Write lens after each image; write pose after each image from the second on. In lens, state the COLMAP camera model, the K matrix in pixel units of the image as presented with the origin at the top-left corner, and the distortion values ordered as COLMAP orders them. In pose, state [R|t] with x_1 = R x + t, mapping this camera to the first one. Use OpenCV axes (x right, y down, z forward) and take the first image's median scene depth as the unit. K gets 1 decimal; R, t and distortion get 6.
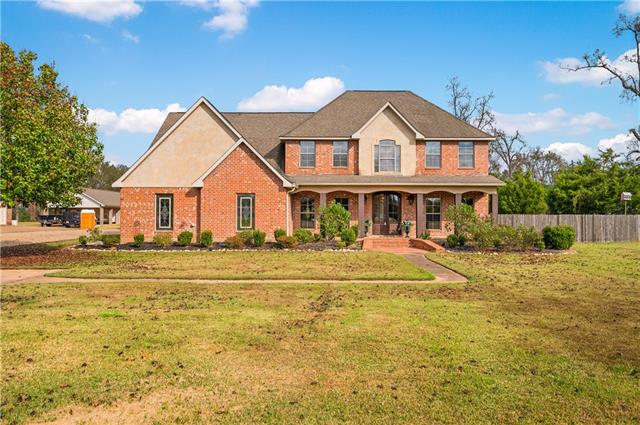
lens RADIAL K [[509.7, 0, 320.0], [0, 509.7, 212.5], [0, 0, 1]] dist [-0.004958, -0.003276]
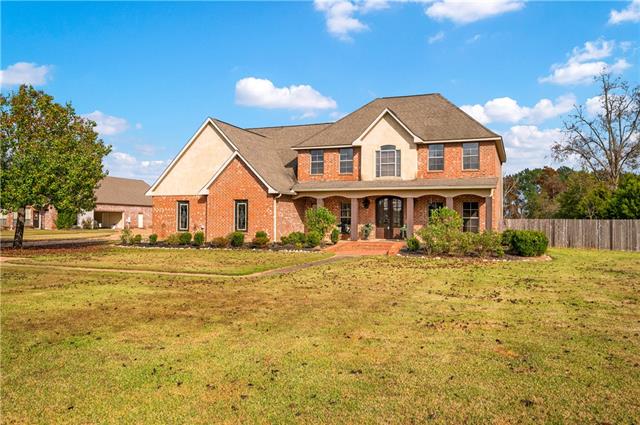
lens RADIAL K [[509.7, 0, 320.0], [0, 509.7, 212.5], [0, 0, 1]] dist [-0.004958, -0.003276]
pose [[0.934303, -0.002533, -0.356472, 0.369797], [-0.001386, 0.999941, -0.010737, 0.002661], [0.356478, 0.010526, 0.934244, 0.003734]]
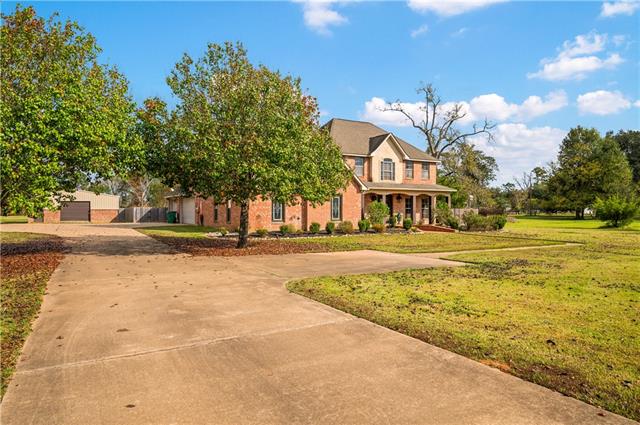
lens RADIAL K [[429.3, 0, 320.0], [0, 429.3, 212.5], [0, 0, 1]] dist [-0.001294, -0.000447]
pose [[0.862773, -0.005492, 0.505561, -0.670377], [-0.002336, 0.999887, 0.014847, -0.004258], [-0.505585, -0.013990, 0.862663, 0.024665]]
